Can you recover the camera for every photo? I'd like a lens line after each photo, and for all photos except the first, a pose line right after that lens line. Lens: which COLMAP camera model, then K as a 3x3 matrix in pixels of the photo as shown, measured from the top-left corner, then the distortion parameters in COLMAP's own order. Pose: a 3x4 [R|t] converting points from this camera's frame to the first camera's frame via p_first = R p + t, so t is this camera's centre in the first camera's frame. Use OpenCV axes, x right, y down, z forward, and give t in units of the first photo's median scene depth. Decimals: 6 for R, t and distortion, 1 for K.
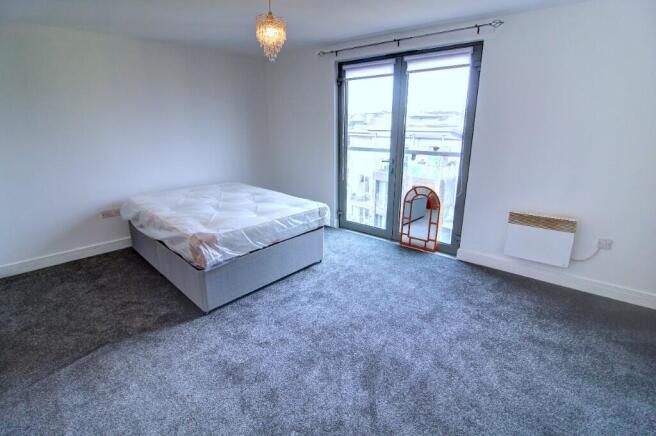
lens RADIAL K [[313.9, 0, 331.1], [0, 313.9, 218.2], [0, 0, 1]] dist [-0.017650, -0.001080]
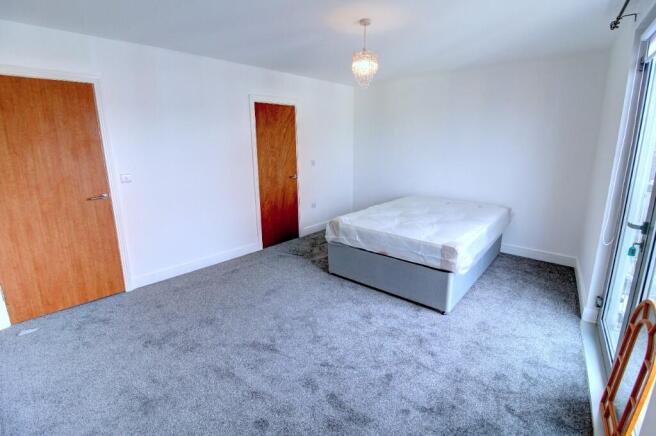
lens RADIAL K [[313.9, 0, 330.6], [0, 313.9, 213.8], [0, 0, 1]] dist [-0.017650, -0.001080]
pose [[0.002301, 0.226470, -0.974015, 0.991979], [-0.278121, 0.935734, 0.216912, -0.277738], [0.960543, 0.270395, 0.065140, 0.872447]]
